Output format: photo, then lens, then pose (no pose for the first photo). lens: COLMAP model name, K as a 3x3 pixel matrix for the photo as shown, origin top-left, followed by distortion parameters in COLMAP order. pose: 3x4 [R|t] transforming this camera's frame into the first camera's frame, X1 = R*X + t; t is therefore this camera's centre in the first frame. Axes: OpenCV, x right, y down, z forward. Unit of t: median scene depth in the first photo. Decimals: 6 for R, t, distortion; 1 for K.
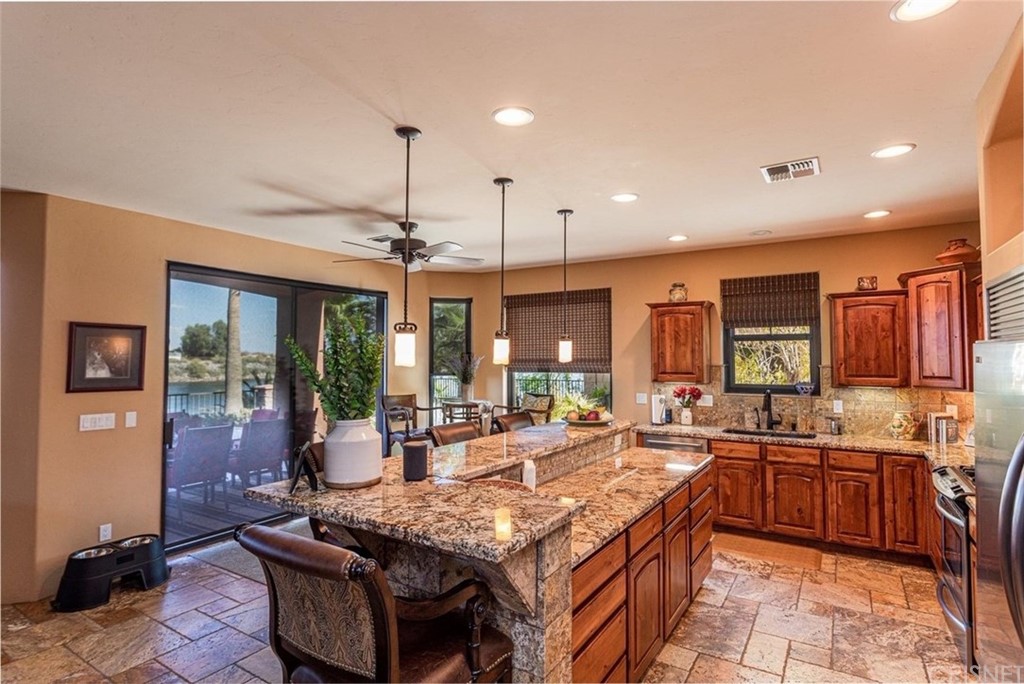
lens RADIAL K [[520.4, 0, 514.6], [0, 520.4, 336.3], [0, 0, 1]] dist [-0.007814, 0.005092]
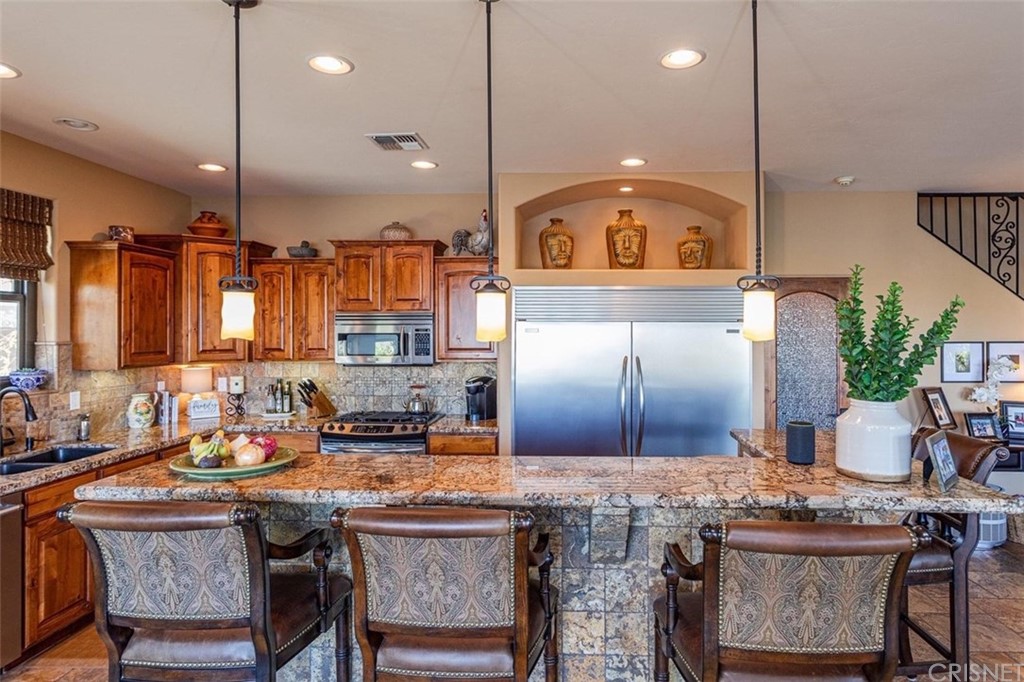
lens RADIAL K [[571.7, 0, 547.4], [0, 571.7, 327.0], [0, 0, 1]] dist [-0.003915, 0.001697]
pose [[-0.495841, 0.005703, 0.868395, -0.395452], [-0.035529, 0.999008, -0.026847, 0.038005], [-0.867686, -0.044165, -0.495147, 0.913370]]
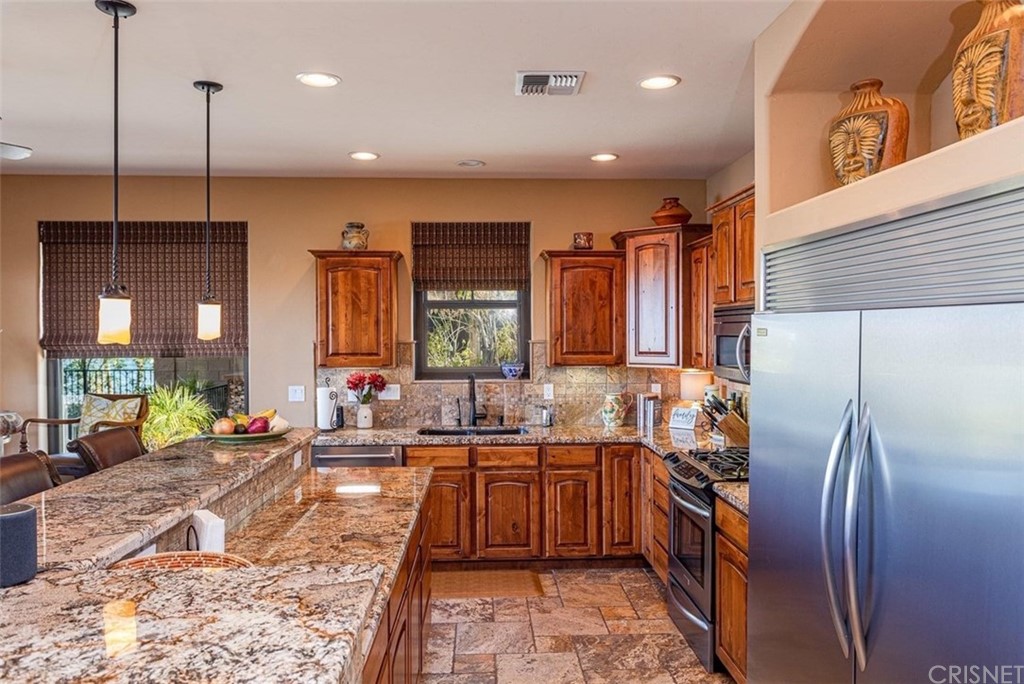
lens RADIAL K [[753.3, 0, 512.6], [0, 753.3, 338.2], [0, 0, 1]] dist [0.000701, 0.008842]
pose [[0.821551, -0.008306, 0.570075, -0.100380], [-0.019715, 0.998882, 0.042965, 0.003426], [-0.569794, -0.046537, 0.820469, 0.080271]]
